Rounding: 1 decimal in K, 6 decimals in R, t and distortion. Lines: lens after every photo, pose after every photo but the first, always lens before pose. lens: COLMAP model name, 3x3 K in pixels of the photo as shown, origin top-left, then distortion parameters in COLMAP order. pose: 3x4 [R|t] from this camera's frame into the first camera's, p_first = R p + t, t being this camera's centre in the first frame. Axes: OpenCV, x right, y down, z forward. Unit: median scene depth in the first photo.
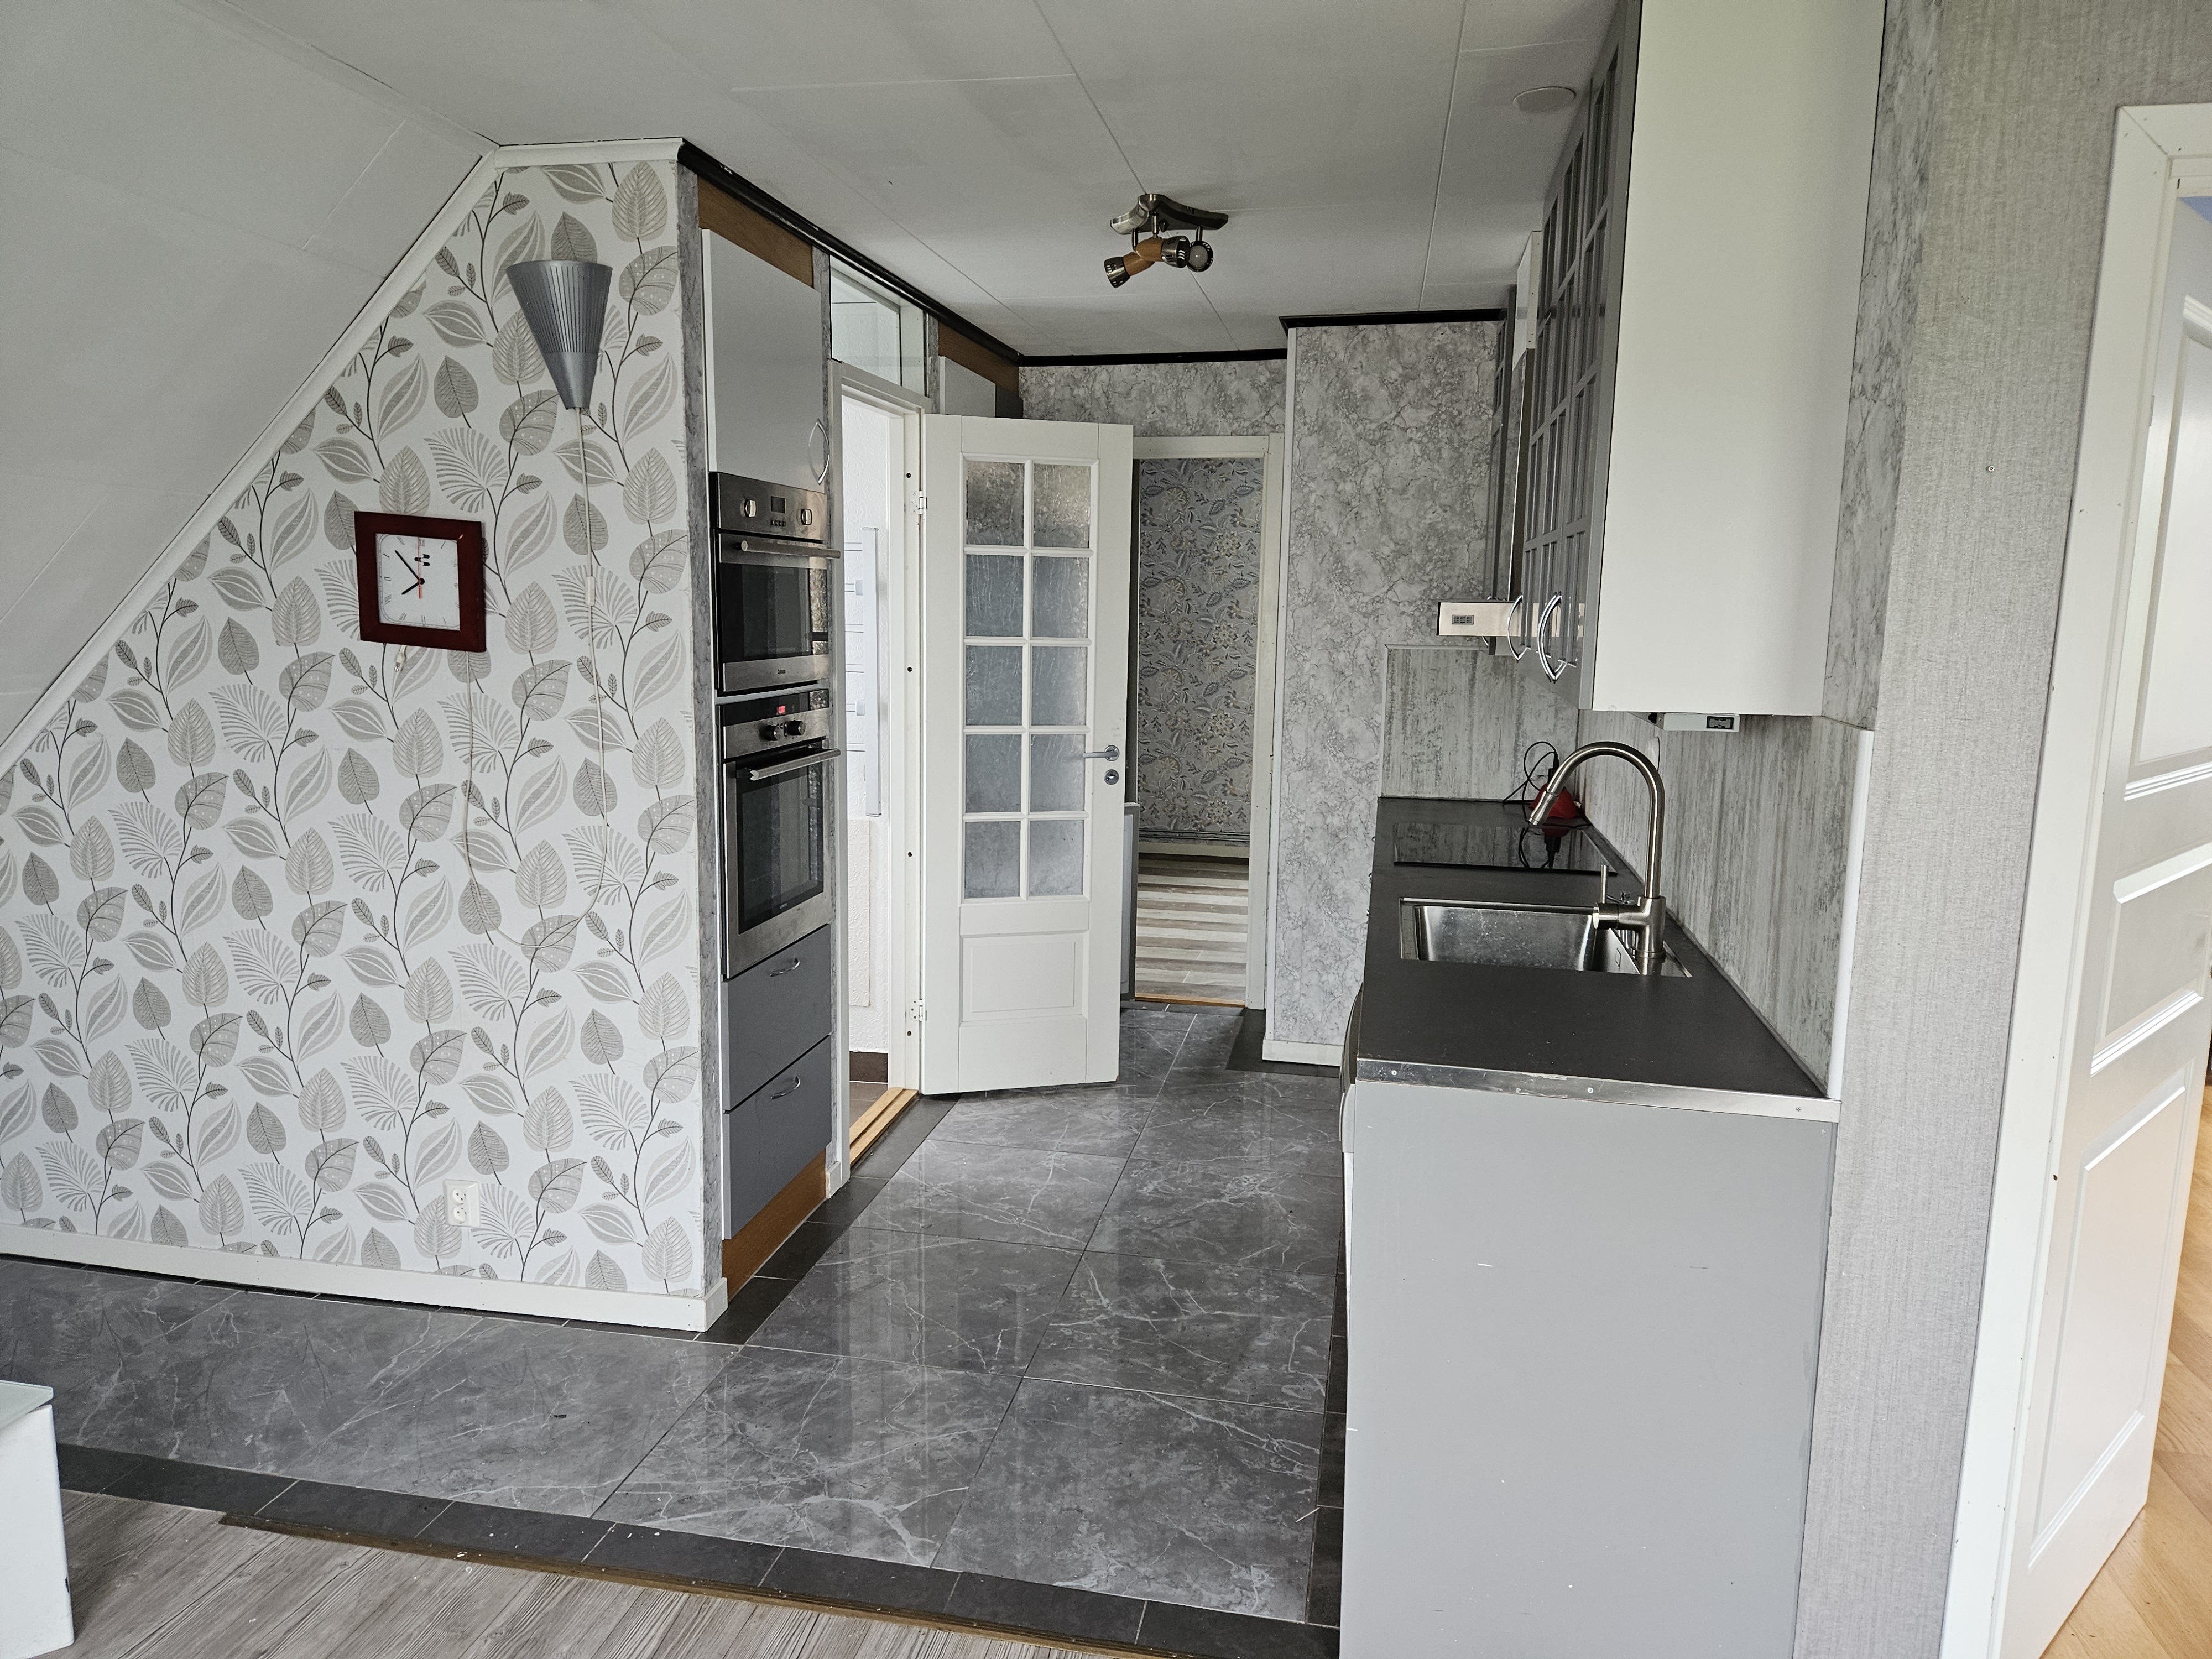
lens RADIAL K [[1457.7, 0, 1099.3], [0, 1457.7, 826.1], [0, 0, 1]] dist [0.027139, -0.029653]
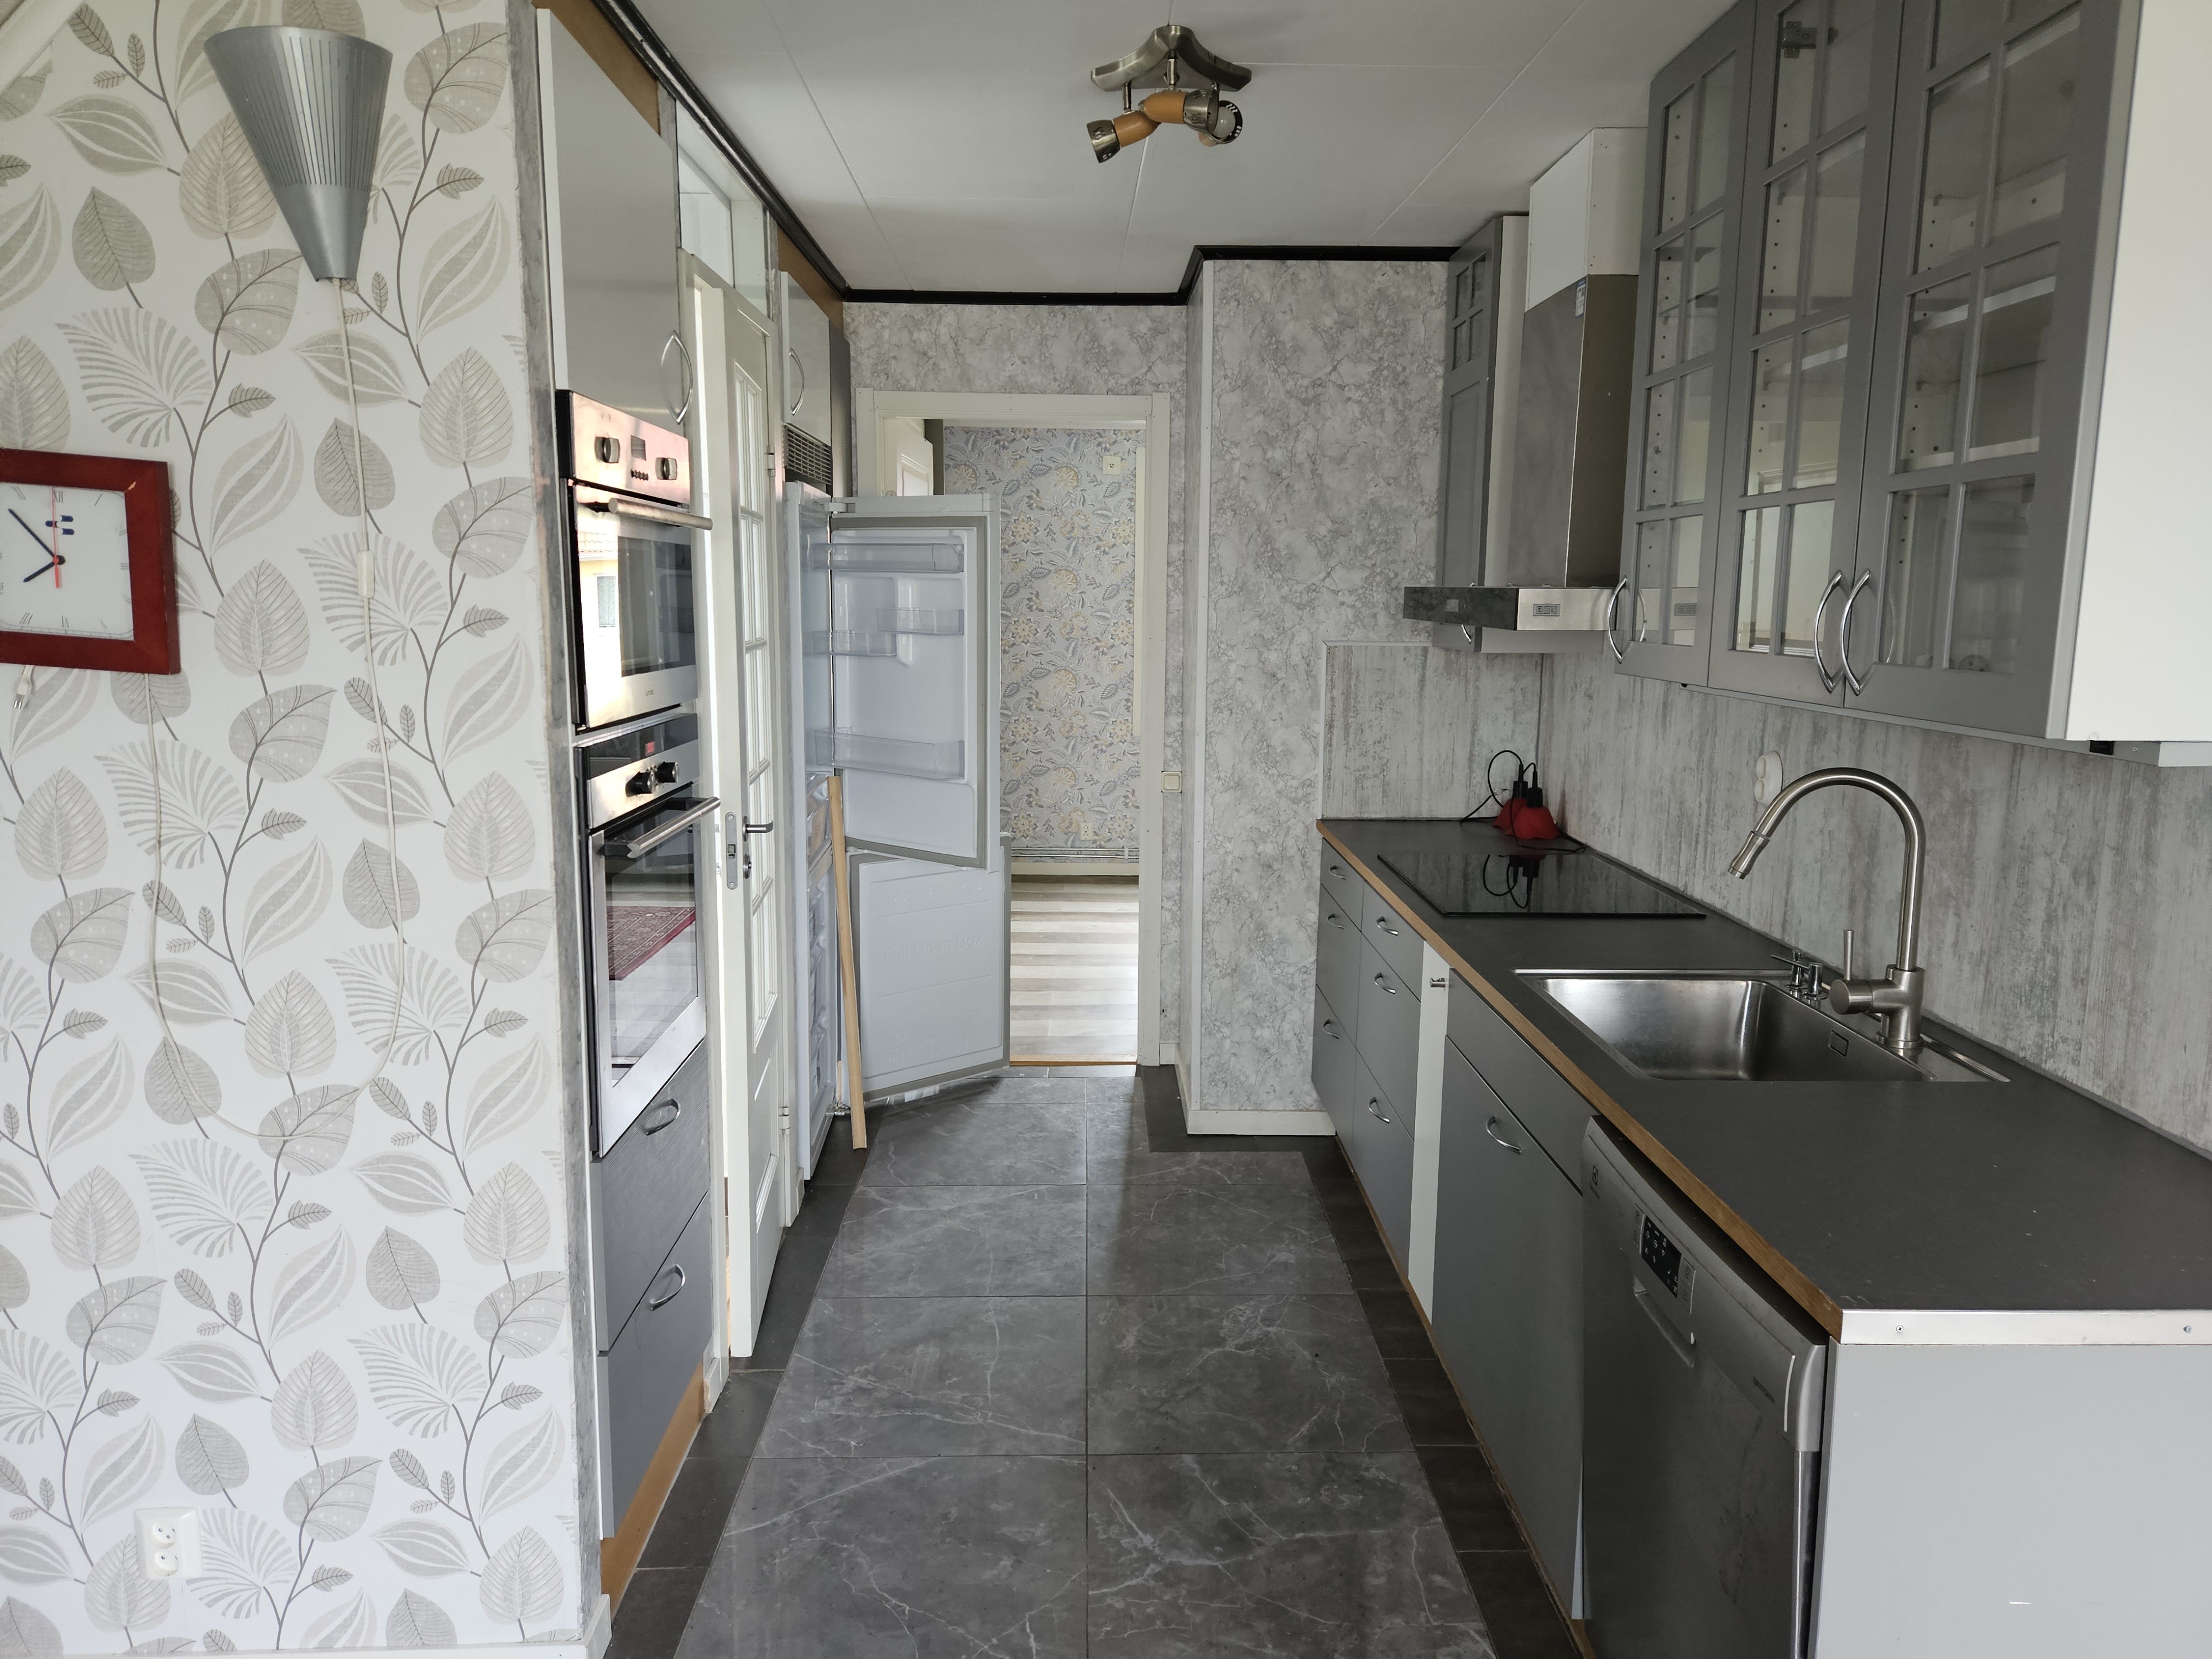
lens RADIAL K [[1457.7, 0, 1126.1], [0, 1457.7, 821.8], [0, 0, 1]] dist [0.027139, -0.029653]
pose [[0.973819, -0.039747, 0.223823, -0.163049], [0.039231, 0.999207, 0.006756, -0.042997], [-0.223914, 0.002201, 0.974606, 0.292595]]
